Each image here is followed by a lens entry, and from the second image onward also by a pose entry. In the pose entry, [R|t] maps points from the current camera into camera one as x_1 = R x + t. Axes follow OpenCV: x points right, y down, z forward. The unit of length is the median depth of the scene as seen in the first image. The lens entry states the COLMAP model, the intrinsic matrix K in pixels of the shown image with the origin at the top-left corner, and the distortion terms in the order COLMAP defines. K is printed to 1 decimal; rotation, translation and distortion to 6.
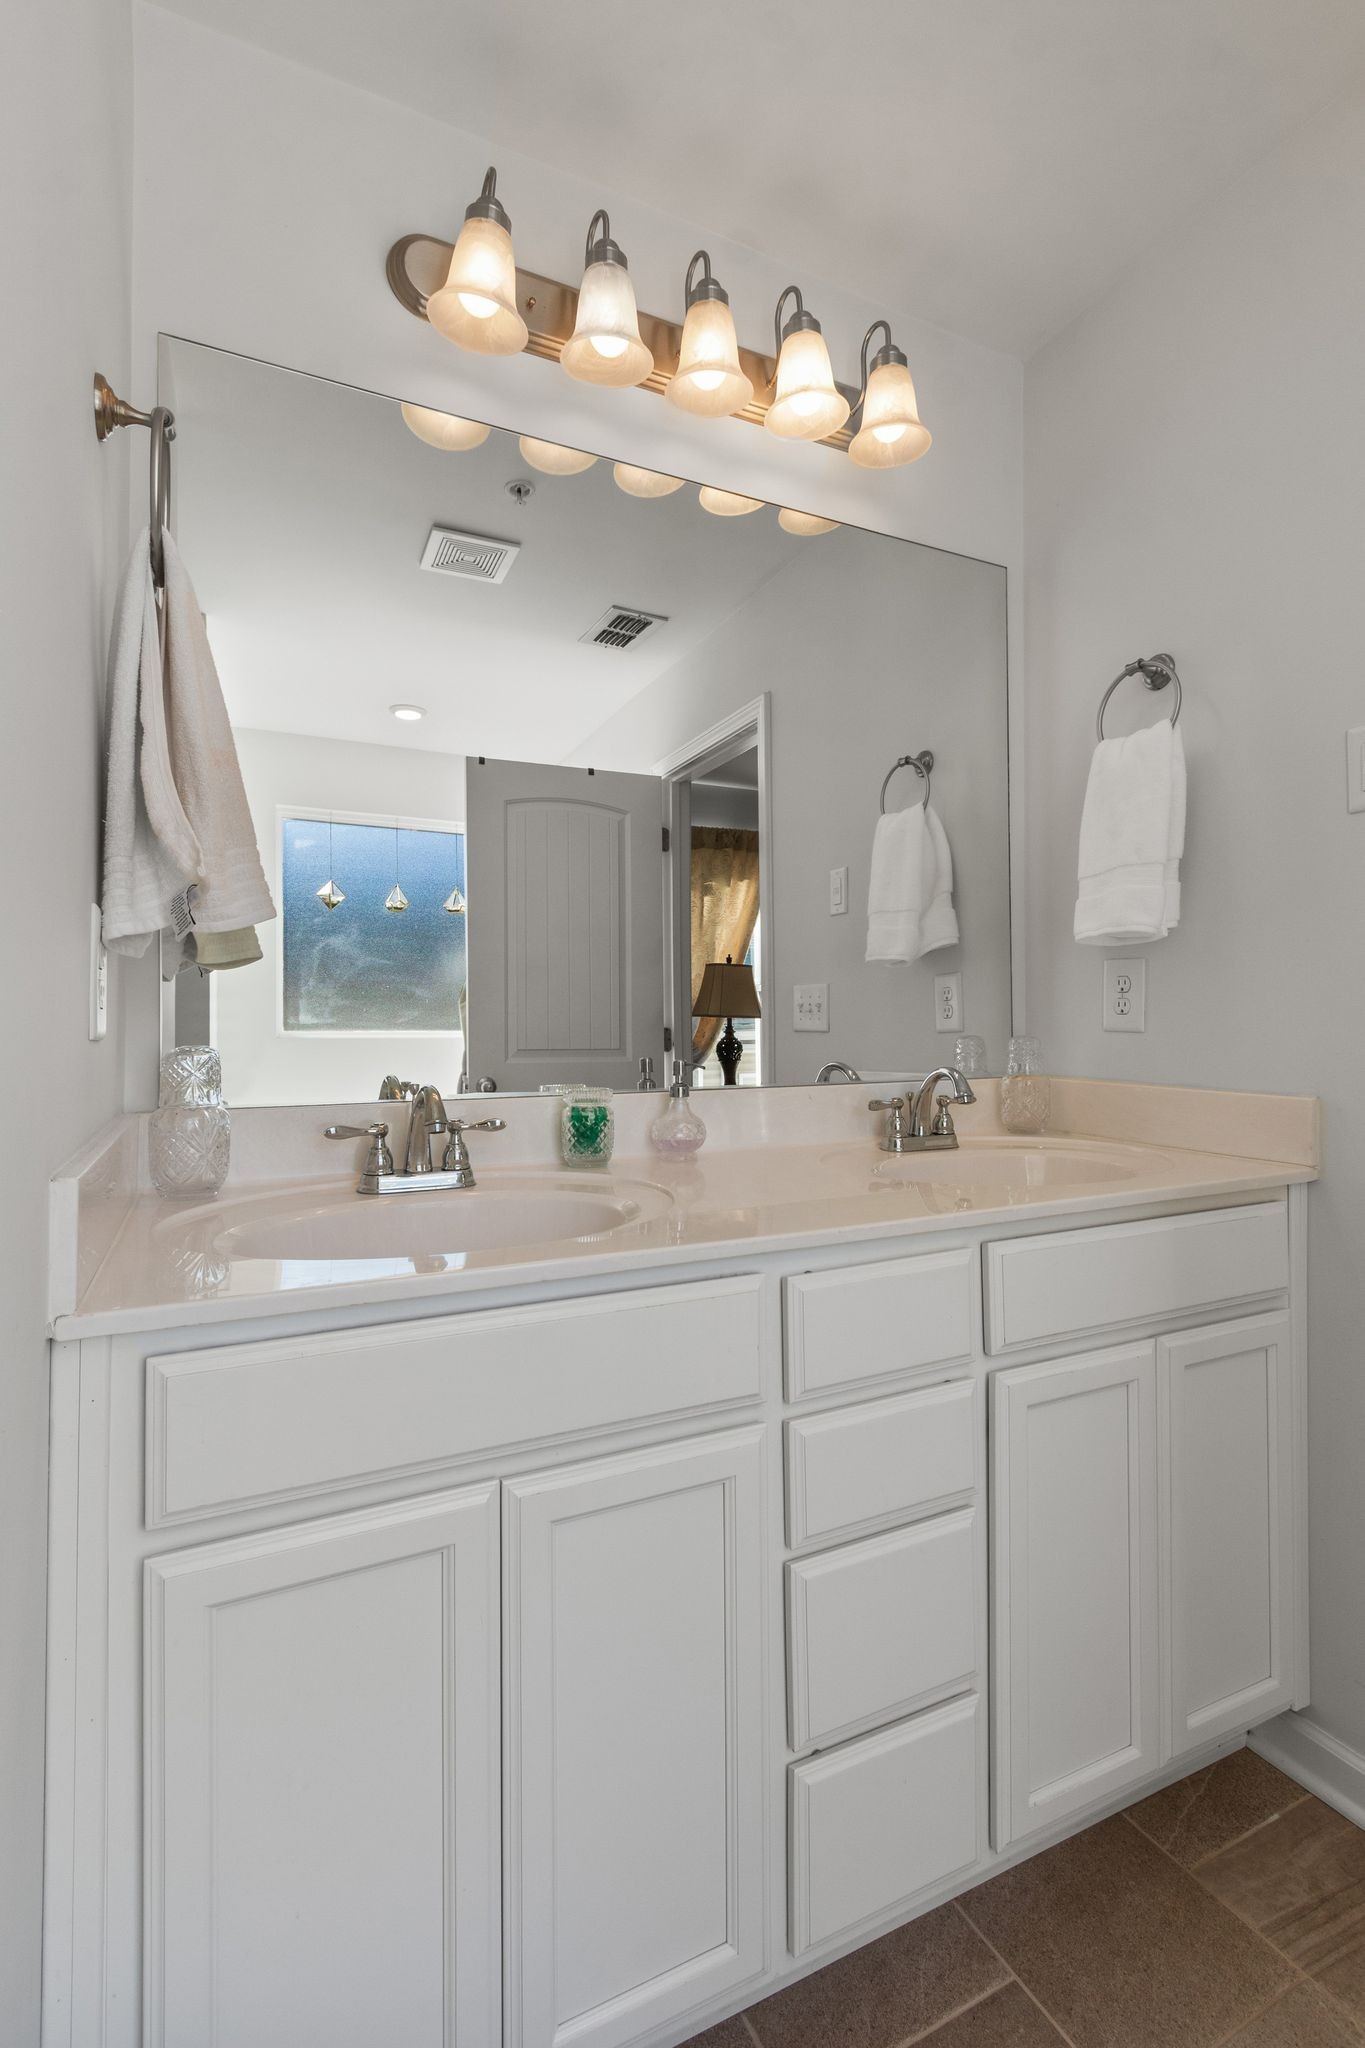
lens RADIAL K [[917.7, 0, 677.5], [0, 917.7, 1013.9], [0, 0, 1]] dist [0.000492, 0.000413]
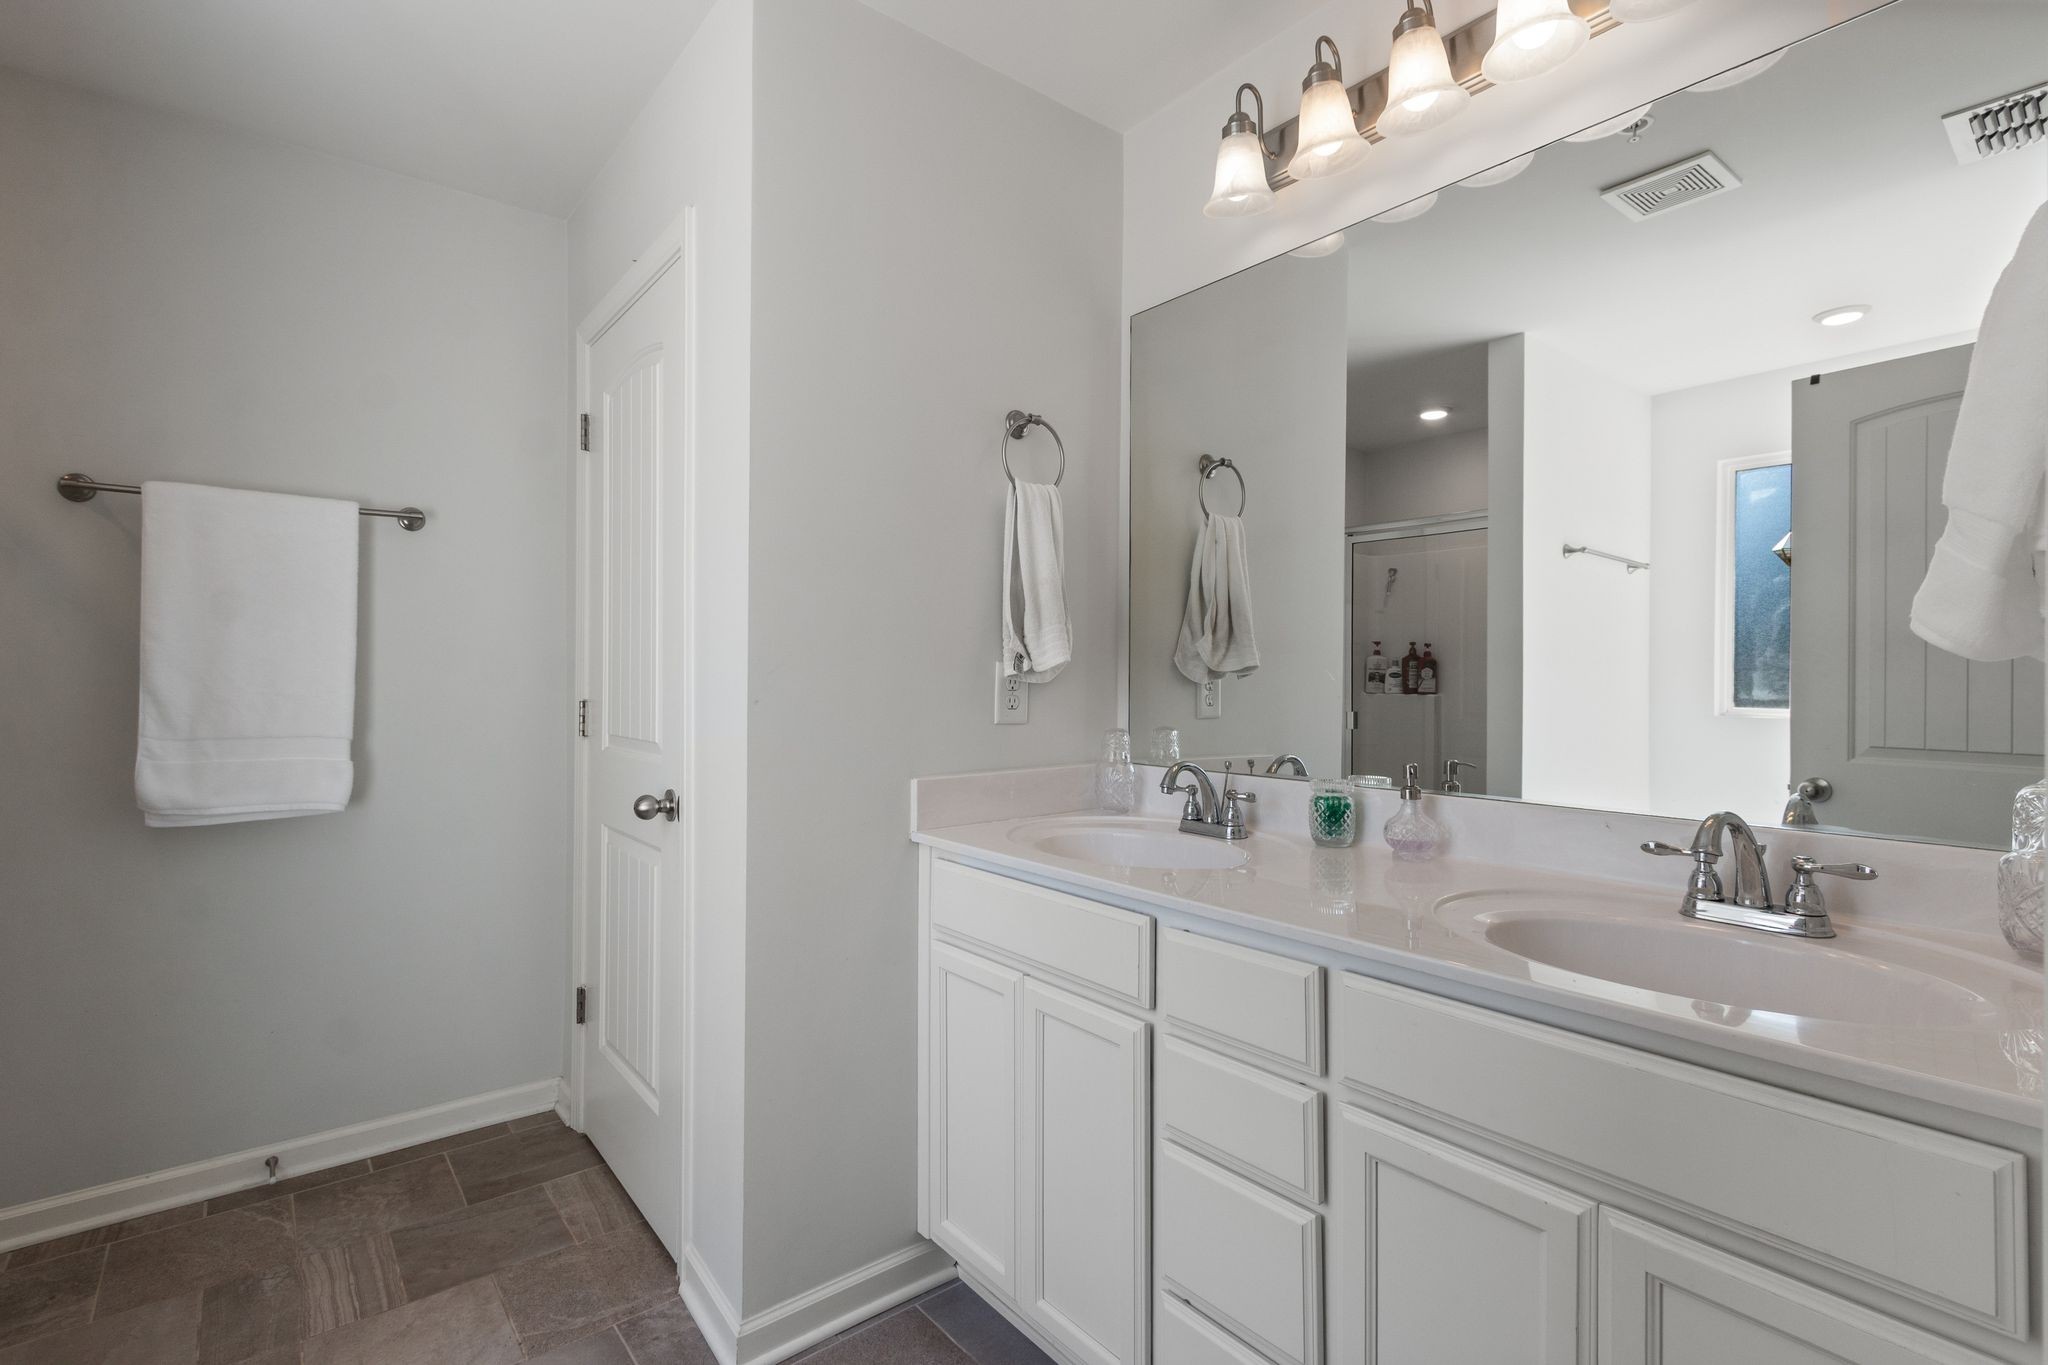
lens RADIAL K [[917.7, 0, 1019.5], [0, 917.7, 680.9], [0, 0, 1]] dist [0.000492, 0.000413]
pose [[0.242065, 0.005387, -0.970245, 0.573278], [0.004082, 0.999970, 0.006570, -0.033303], [0.970252, -0.005551, 0.242035, 0.200039]]
